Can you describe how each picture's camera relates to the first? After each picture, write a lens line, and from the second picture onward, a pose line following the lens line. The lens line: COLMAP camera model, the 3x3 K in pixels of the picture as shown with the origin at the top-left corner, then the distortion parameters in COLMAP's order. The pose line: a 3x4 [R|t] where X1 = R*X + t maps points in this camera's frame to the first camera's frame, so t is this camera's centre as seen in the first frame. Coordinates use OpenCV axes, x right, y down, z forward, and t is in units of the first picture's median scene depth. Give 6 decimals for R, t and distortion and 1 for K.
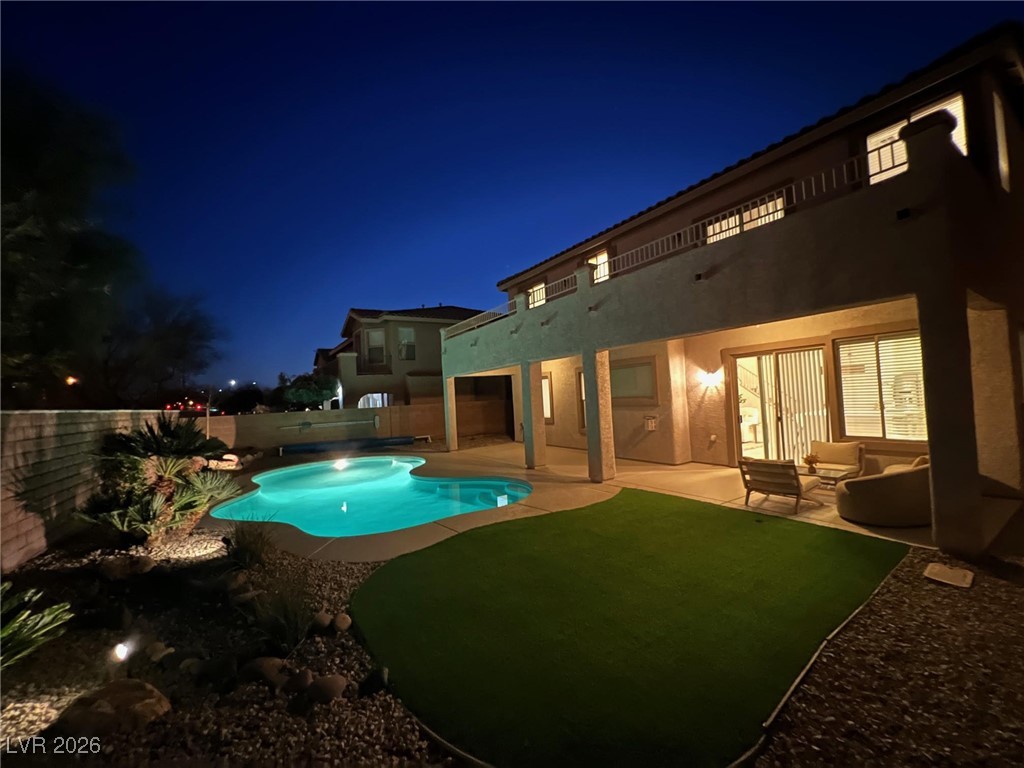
lens RADIAL K [[406.7, 0, 512.6], [0, 406.7, 379.2], [0, 0, 1]] dist [-0.006945, -0.000535]
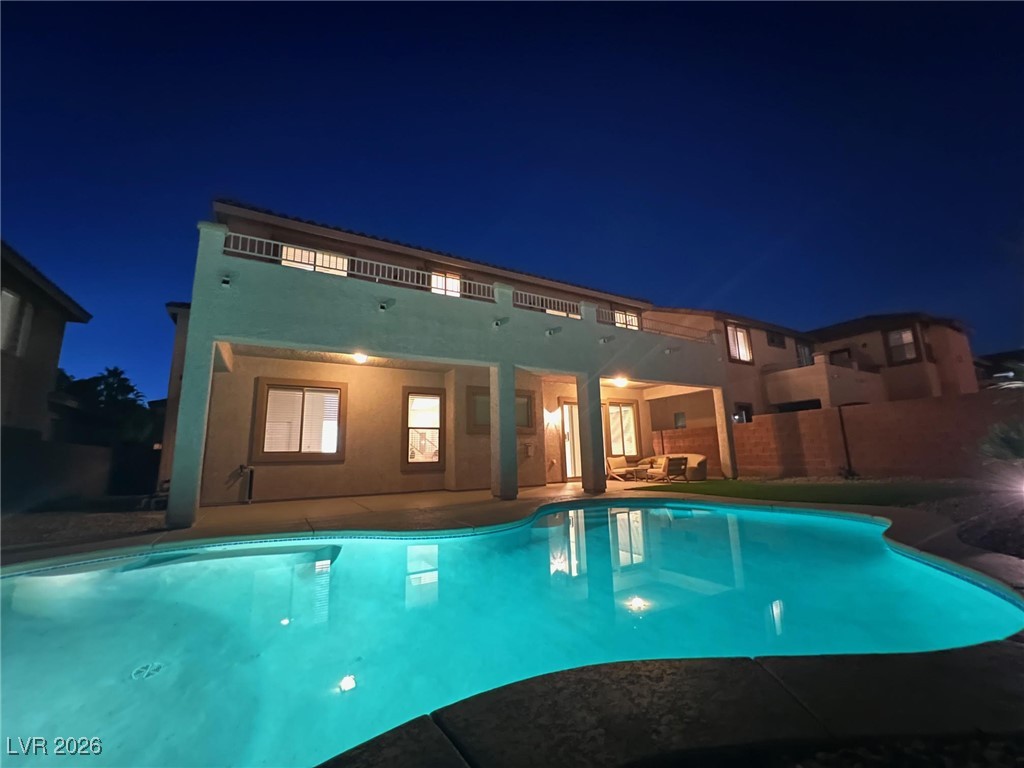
lens RADIAL K [[406.7, 0, 509.7], [0, 406.7, 387.9], [0, 0, 1]] dist [-0.006945, -0.000535]
pose [[0.055001, 0.210377, 0.976072, -0.543436], [-0.028462, 0.977485, -0.209078, 0.122619], [-0.998081, -0.016281, 0.059751, 0.688514]]
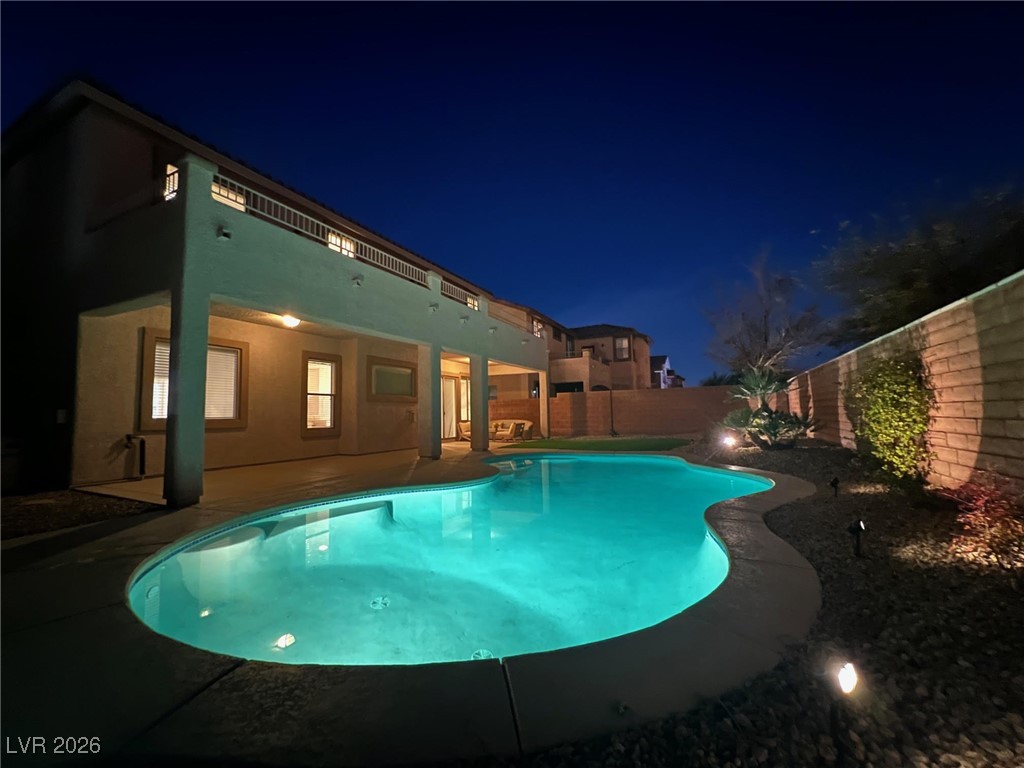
lens RADIAL K [[406.7, 0, 511.2], [0, 406.7, 386.7], [0, 0, 1]] dist [-0.006945, -0.000535]
pose [[-0.514206, 0.109594, 0.850636, -0.614489], [-0.004435, 0.991449, -0.130417, 0.124328], [-0.857655, -0.070834, -0.509323, 0.962262]]
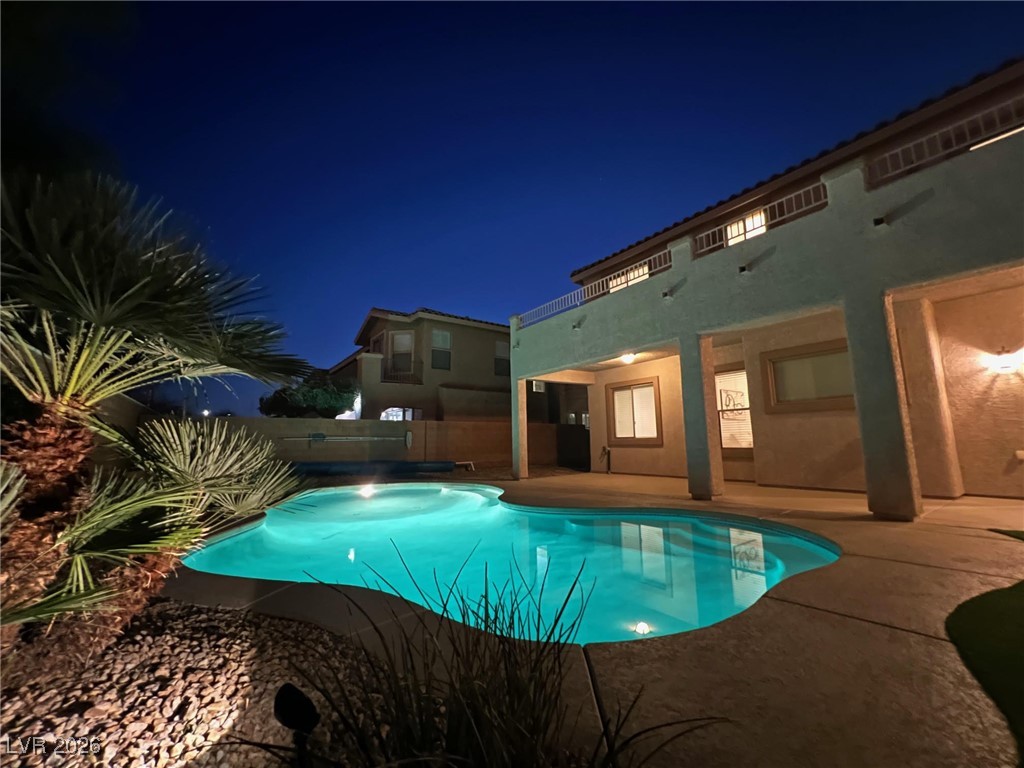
lens RADIAL K [[406.7, 0, 513.3], [0, 406.7, 382.0], [0, 0, 1]] dist [-0.006945, -0.000535]
pose [[0.998127, 0.046049, 0.040267, -0.206683], [-0.041490, 0.993338, -0.107513, 0.085502], [-0.044949, 0.105641, 0.993388, 0.261091]]
